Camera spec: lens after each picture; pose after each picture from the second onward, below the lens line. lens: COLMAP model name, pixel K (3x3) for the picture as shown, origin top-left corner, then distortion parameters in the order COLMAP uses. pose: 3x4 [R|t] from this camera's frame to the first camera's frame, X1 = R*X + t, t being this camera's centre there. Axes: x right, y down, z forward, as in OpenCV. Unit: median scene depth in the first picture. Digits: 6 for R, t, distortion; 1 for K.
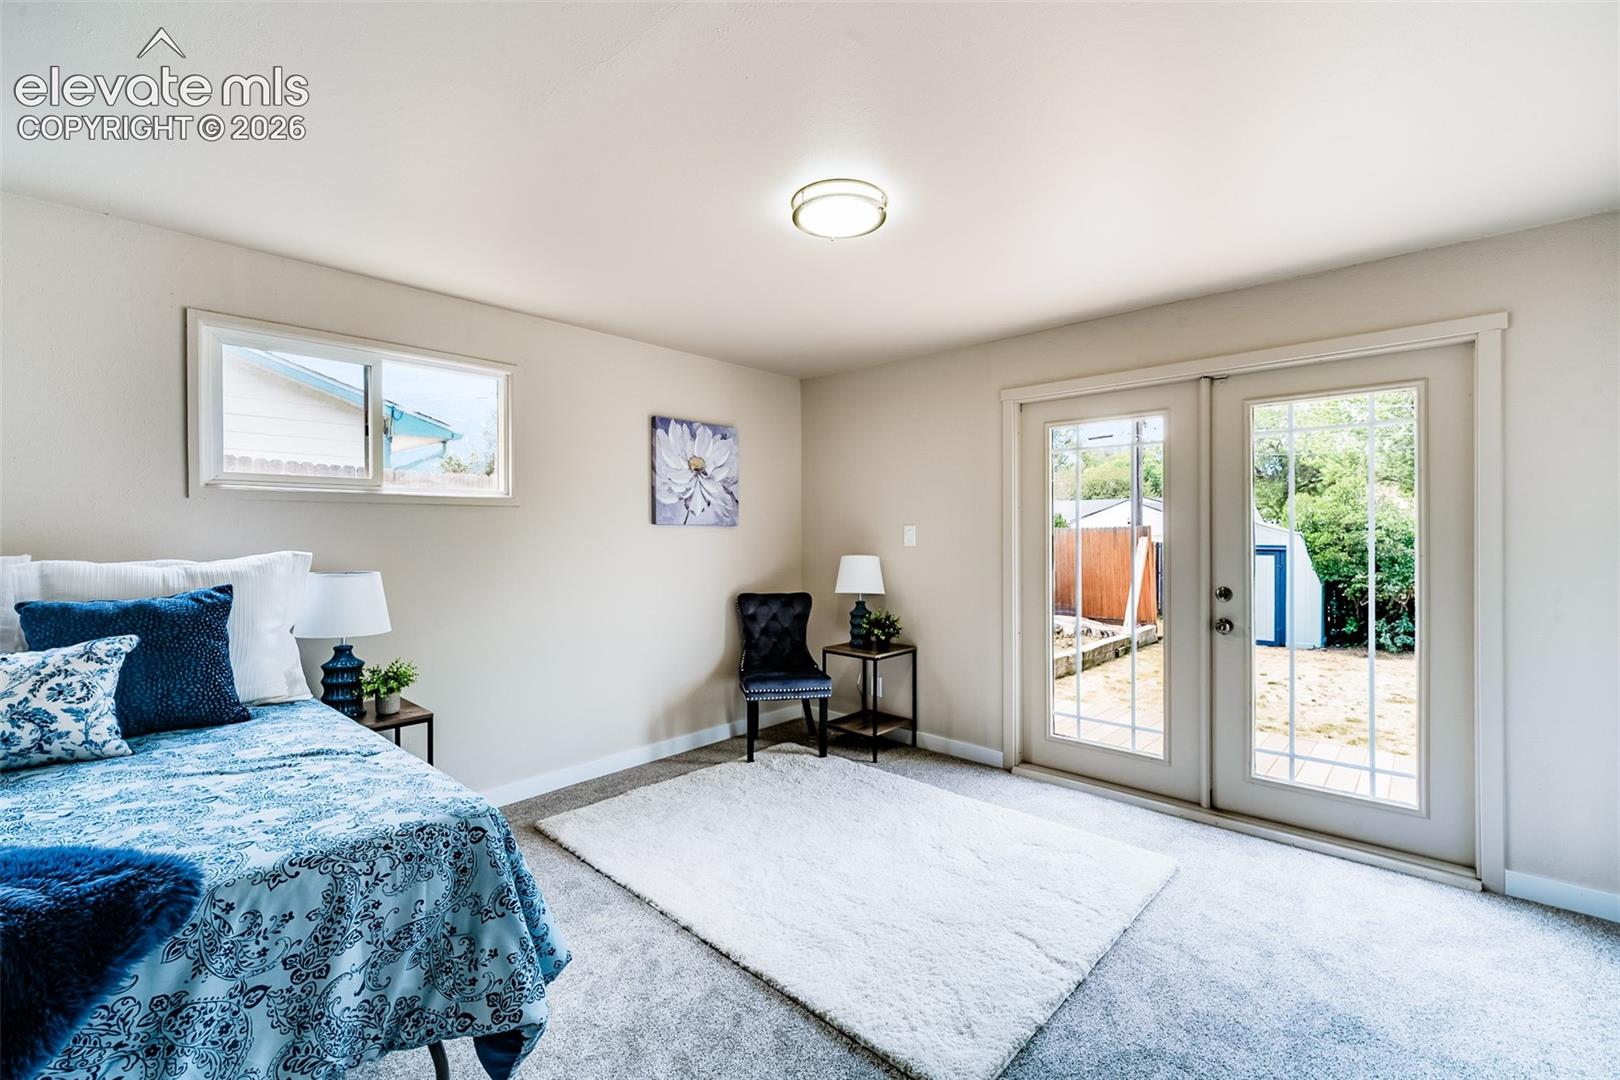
lens RADIAL K [[689.0, 0, 812.7], [0, 689.0, 528.3], [0, 0, 1]] dist [-0.003029, 0.001405]
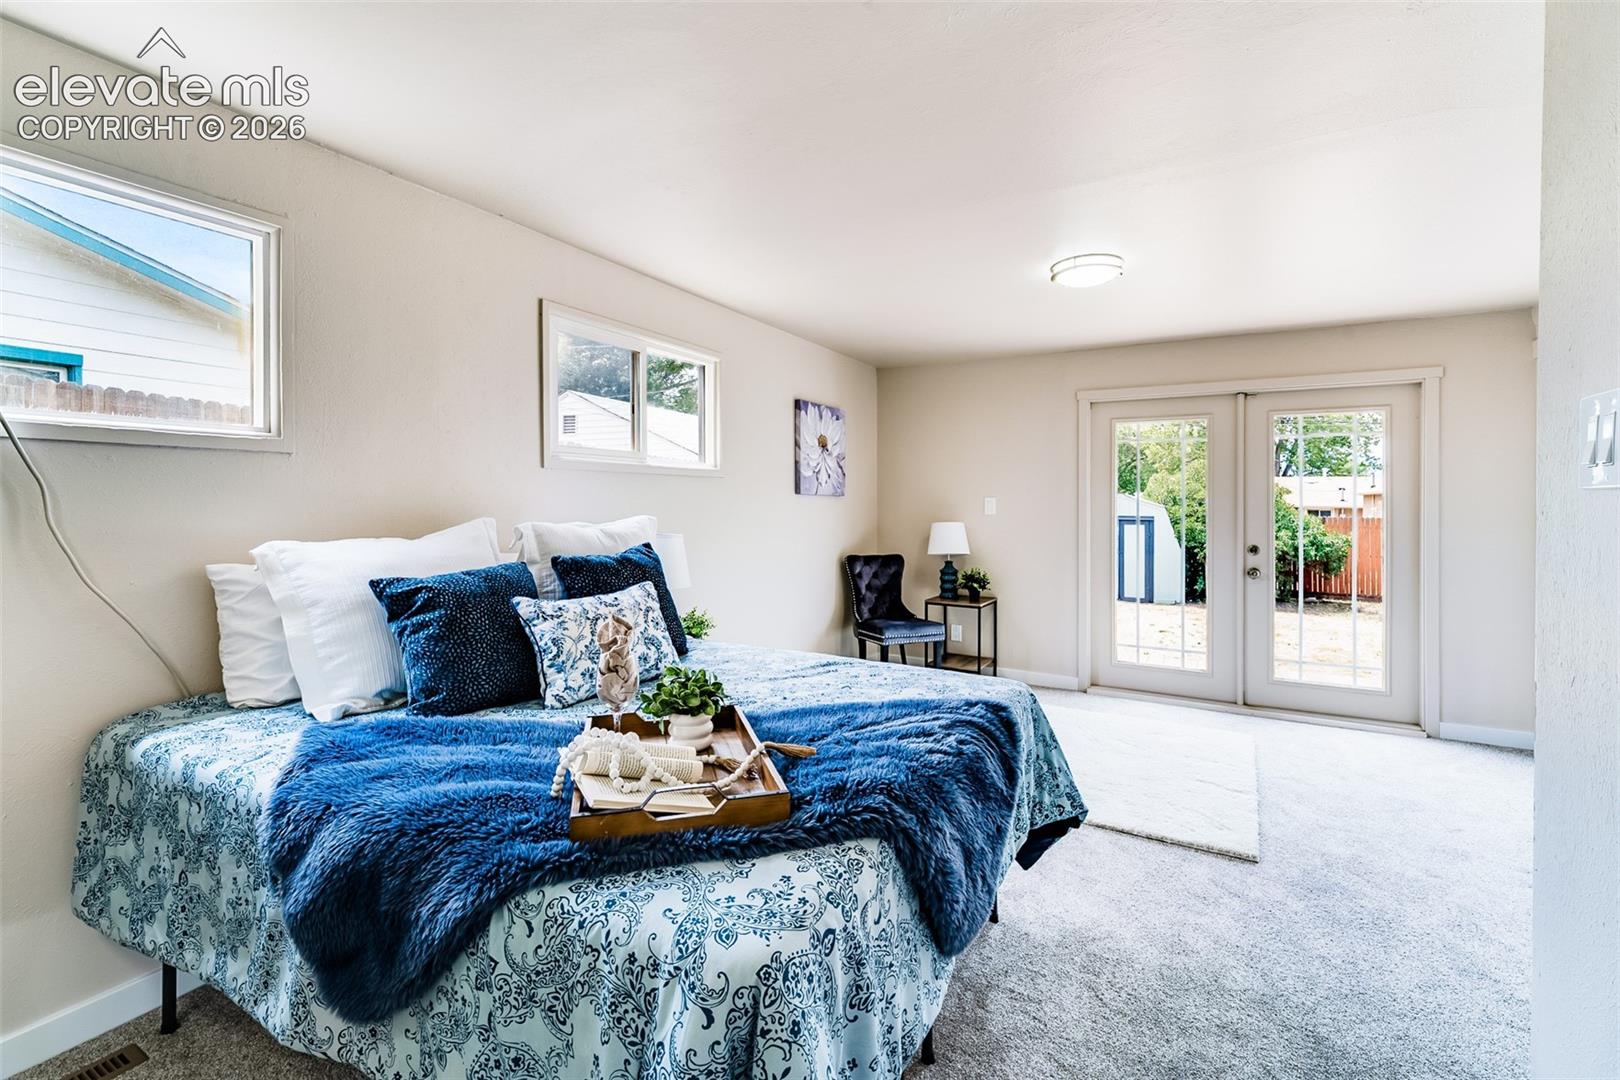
lens RADIAL K [[712.1, 0, 825.2], [0, 712.1, 497.8], [0, 0, 1]] dist [0.002965, -0.000302]
pose [[0.971563, 0.010426, 0.236553, -0.463791], [-0.010500, 0.999944, -0.000949, 0.000605], [-0.236550, -0.001562, 0.971618, -0.153896]]
